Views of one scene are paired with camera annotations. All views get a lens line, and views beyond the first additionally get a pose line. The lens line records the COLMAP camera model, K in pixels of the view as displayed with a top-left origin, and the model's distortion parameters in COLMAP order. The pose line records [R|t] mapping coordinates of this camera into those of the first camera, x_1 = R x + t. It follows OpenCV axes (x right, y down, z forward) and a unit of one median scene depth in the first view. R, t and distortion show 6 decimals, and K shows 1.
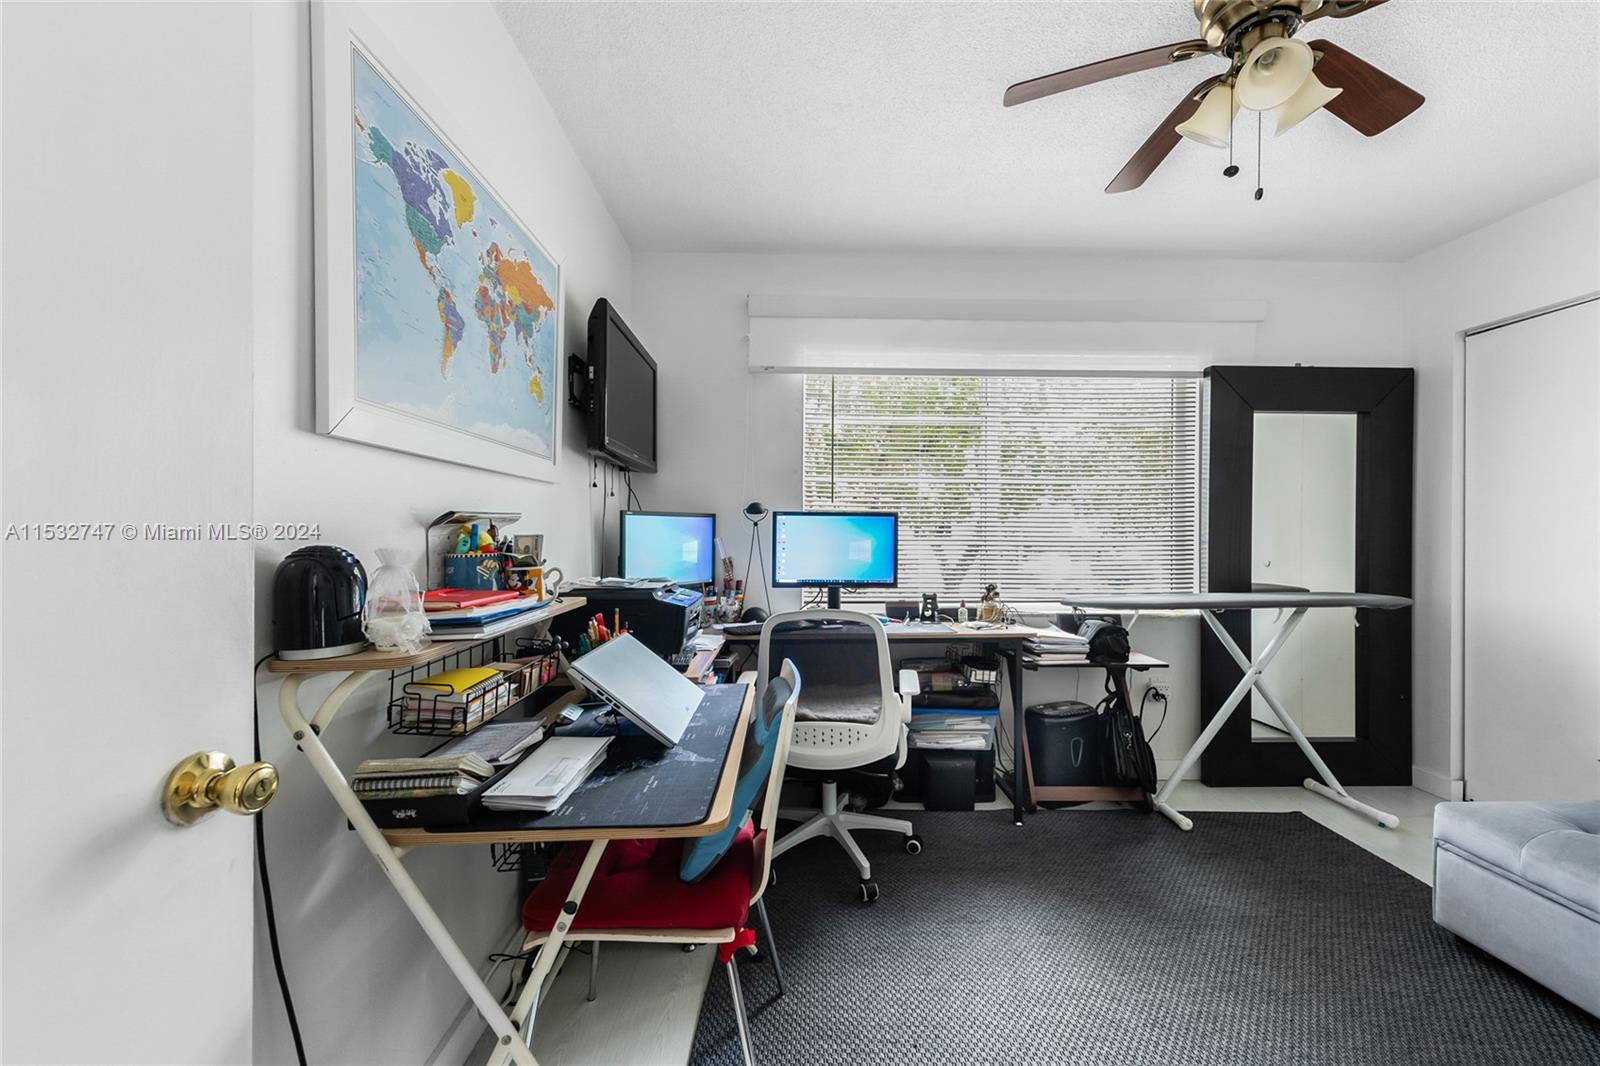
lens RADIAL K [[636.9, 0, 805.8], [0, 636.9, 537.7], [0, 0, 1]] dist [0.019893, -0.003671]
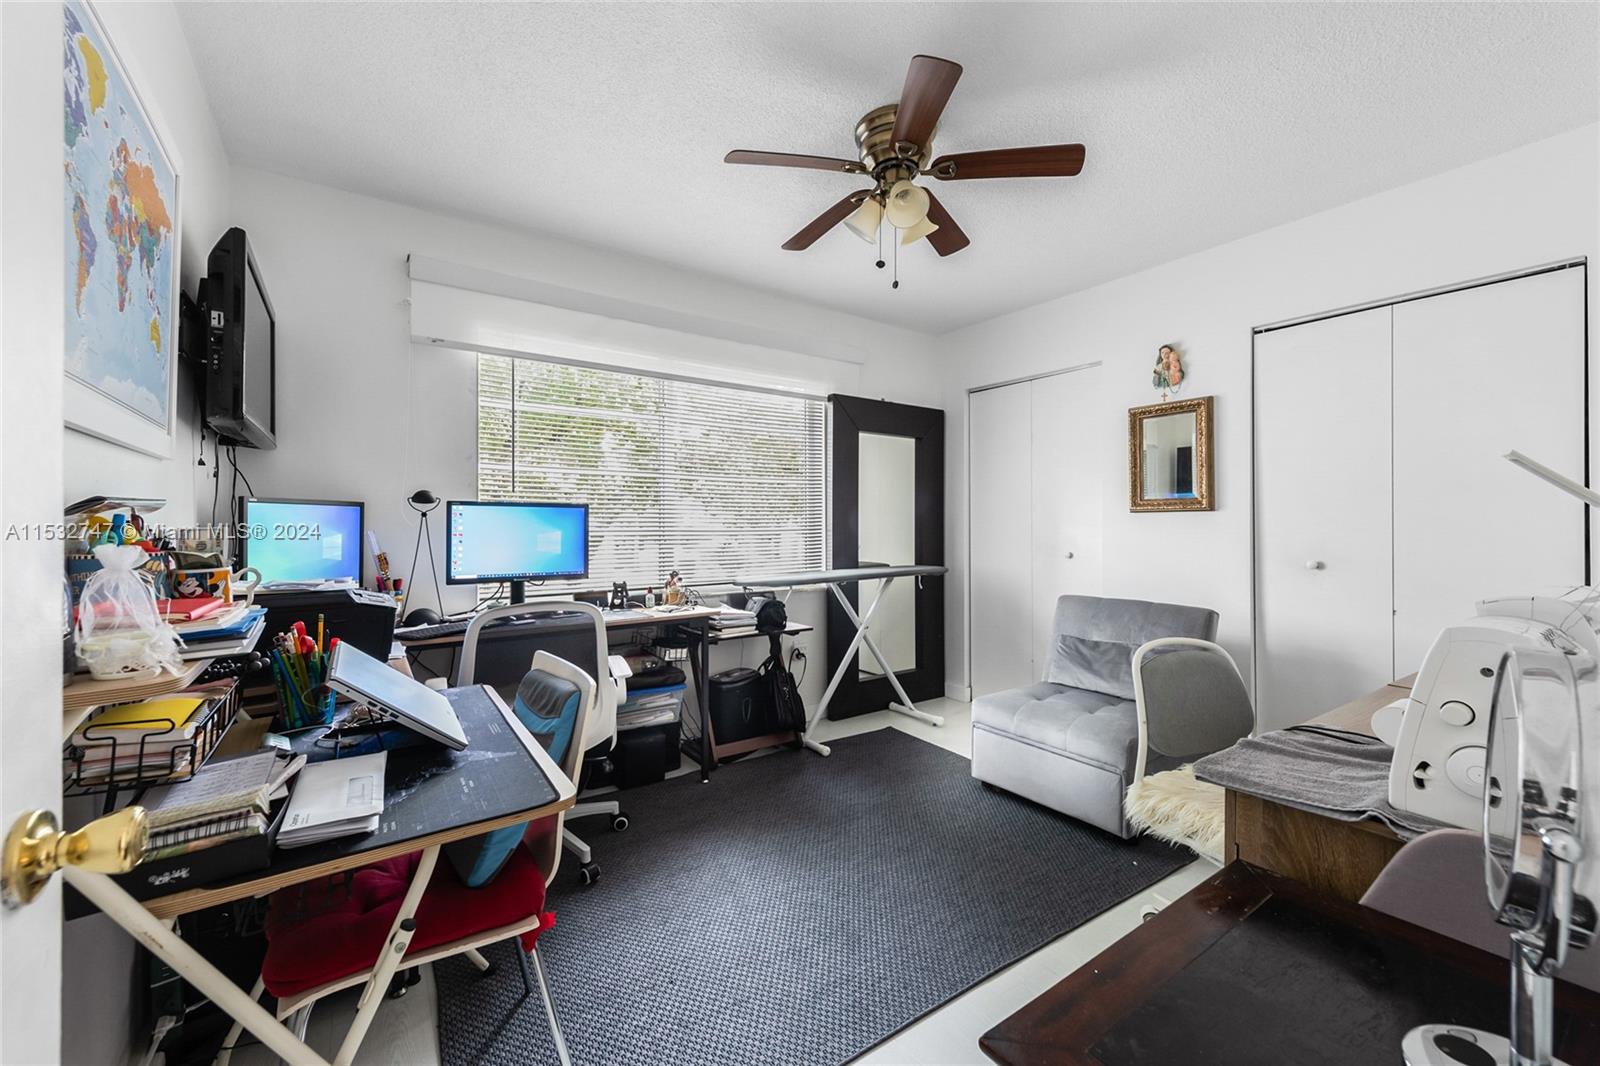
lens RADIAL K [[636.9, 0, 792.1], [0, 636.9, 526.0], [0, 0, 1]] dist [0.019893, -0.003671]
pose [[0.843149, -0.005421, 0.537653, -0.176740], [0.007930, 0.999966, -0.002353, 0.000569], [-0.537622, 0.006247, 0.843163, -0.042529]]
